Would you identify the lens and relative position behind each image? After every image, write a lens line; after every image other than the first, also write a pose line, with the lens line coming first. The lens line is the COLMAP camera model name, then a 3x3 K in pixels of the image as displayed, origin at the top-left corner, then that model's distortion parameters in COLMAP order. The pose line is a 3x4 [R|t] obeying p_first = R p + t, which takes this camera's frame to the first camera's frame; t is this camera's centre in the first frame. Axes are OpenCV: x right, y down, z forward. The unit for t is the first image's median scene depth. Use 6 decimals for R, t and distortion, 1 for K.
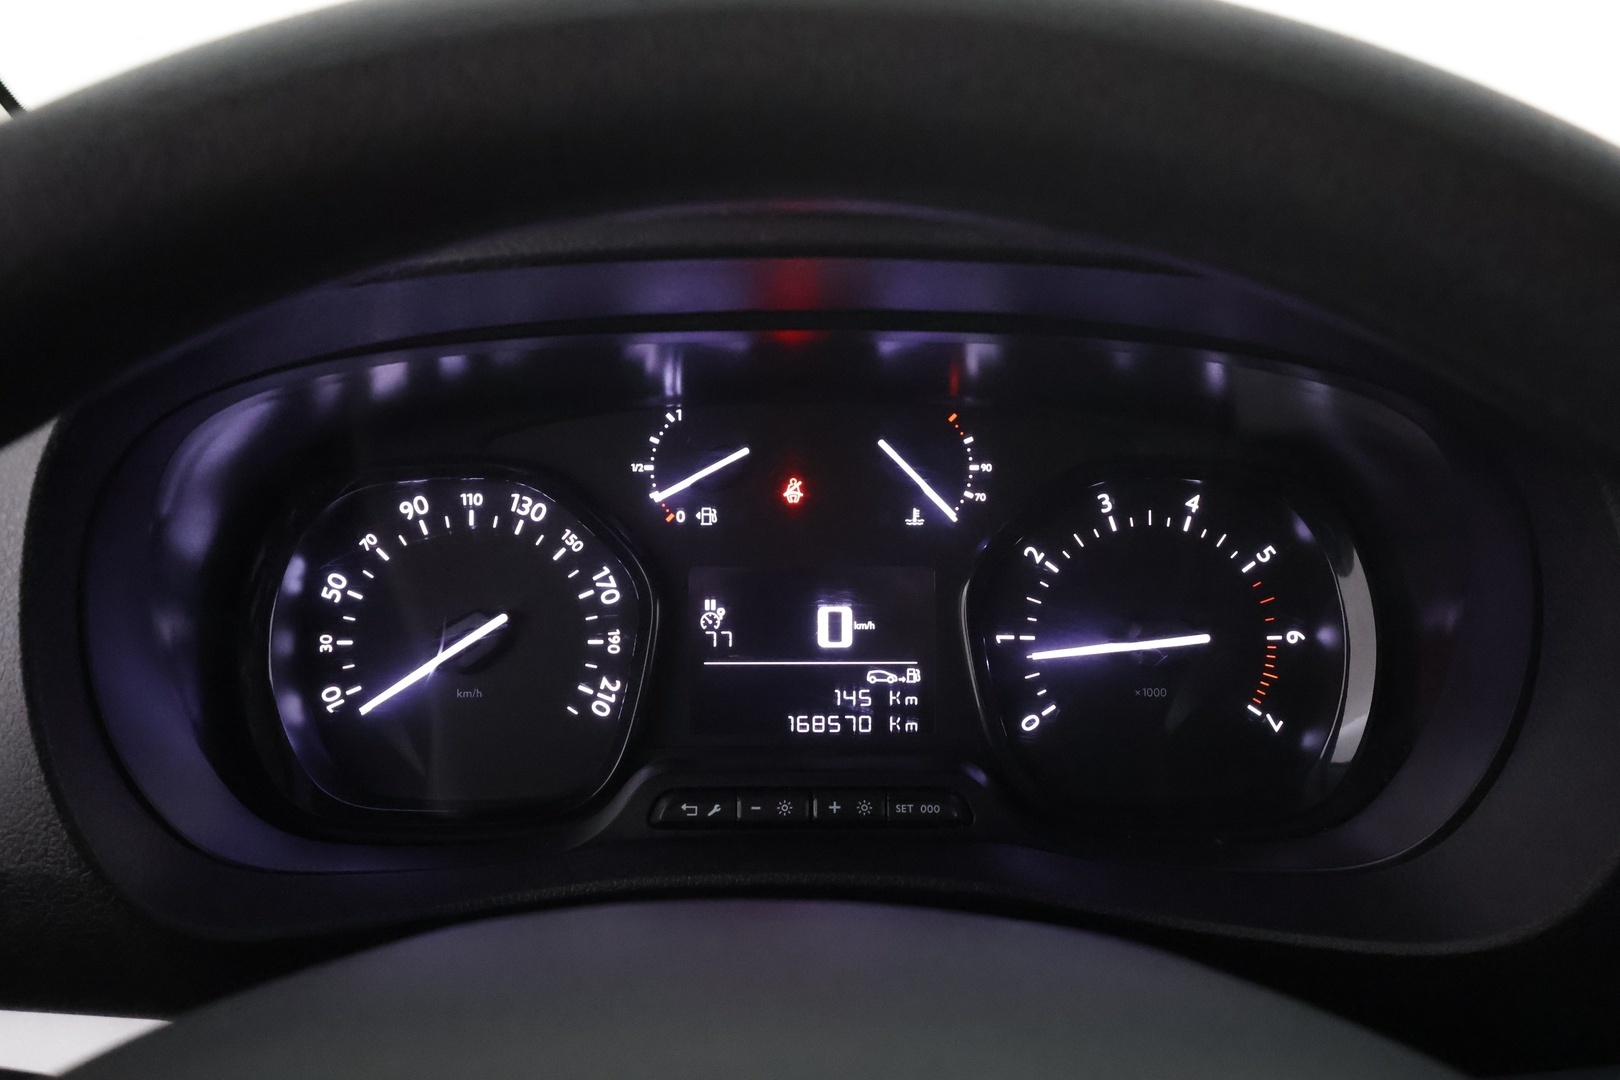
lens RADIAL K [[1336.5, 0, 824.2], [0, 1336.5, 536.4], [0, 0, 1]] dist [0.019617, 0.009359]
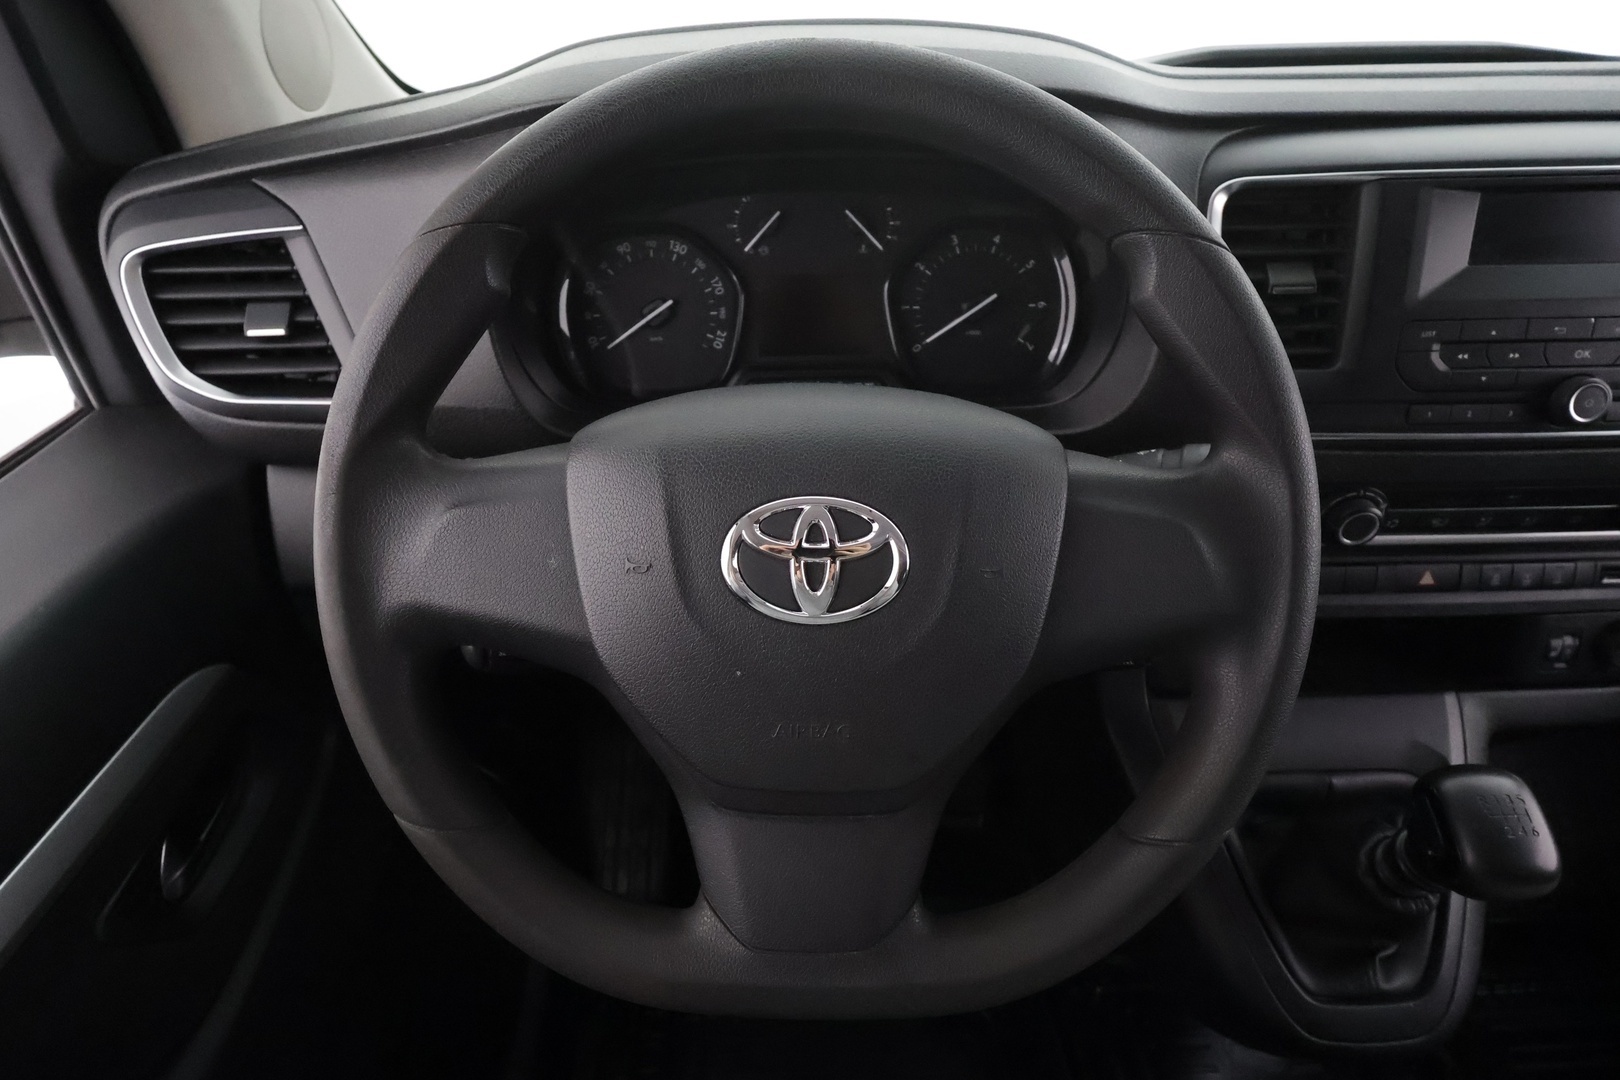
lens RADIAL K [[909.3, 0, 806.1], [0, 909.3, 546.3], [0, 0, 1]] dist [0.008274, 0.000439]
pose [[0.999834, -0.017372, -0.005409, -0.021748], [0.018191, 0.959834, 0.279979, 0.032096], [0.000328, -0.280031, 0.959991, -0.498213]]
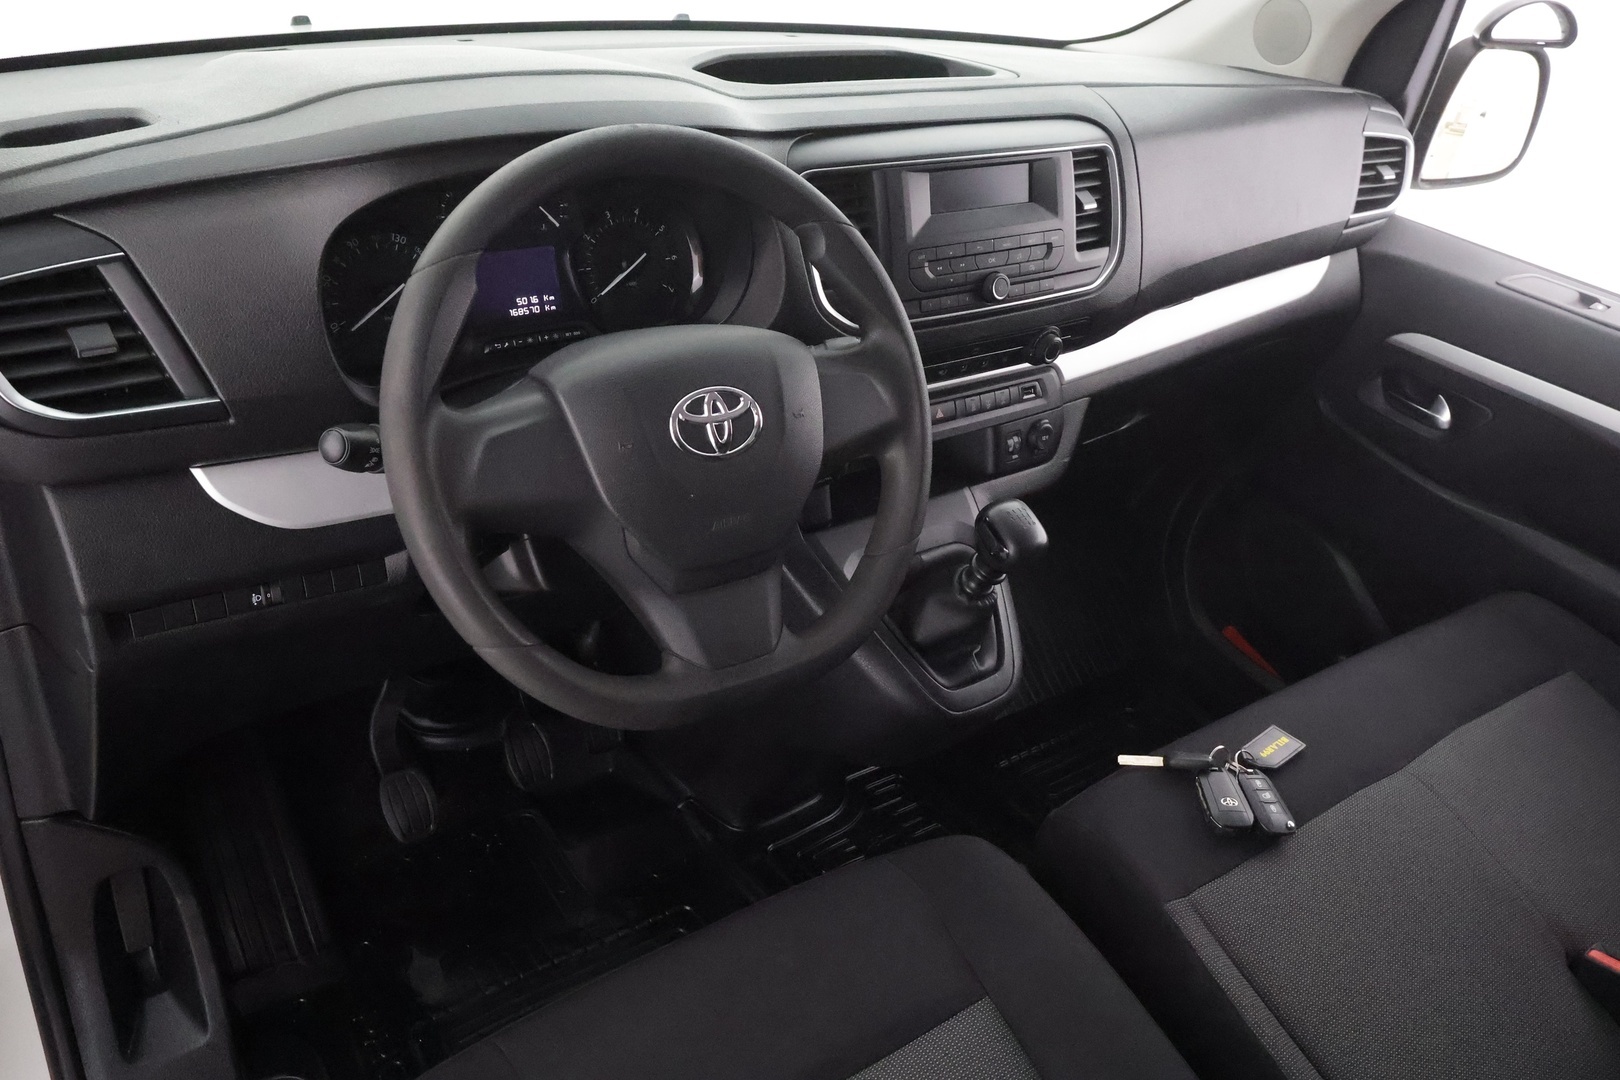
lens RADIAL K [[1336.5, 0, 813.1], [0, 1336.5, 540.3], [0, 0, 1]] dist [0.019617, 0.009359]
pose [[0.805681, -0.227679, 0.546846, -1.085111], [0.074362, 0.954753, 0.287952, -0.145403], [-0.587664, -0.191333, 0.786157, -1.492241]]
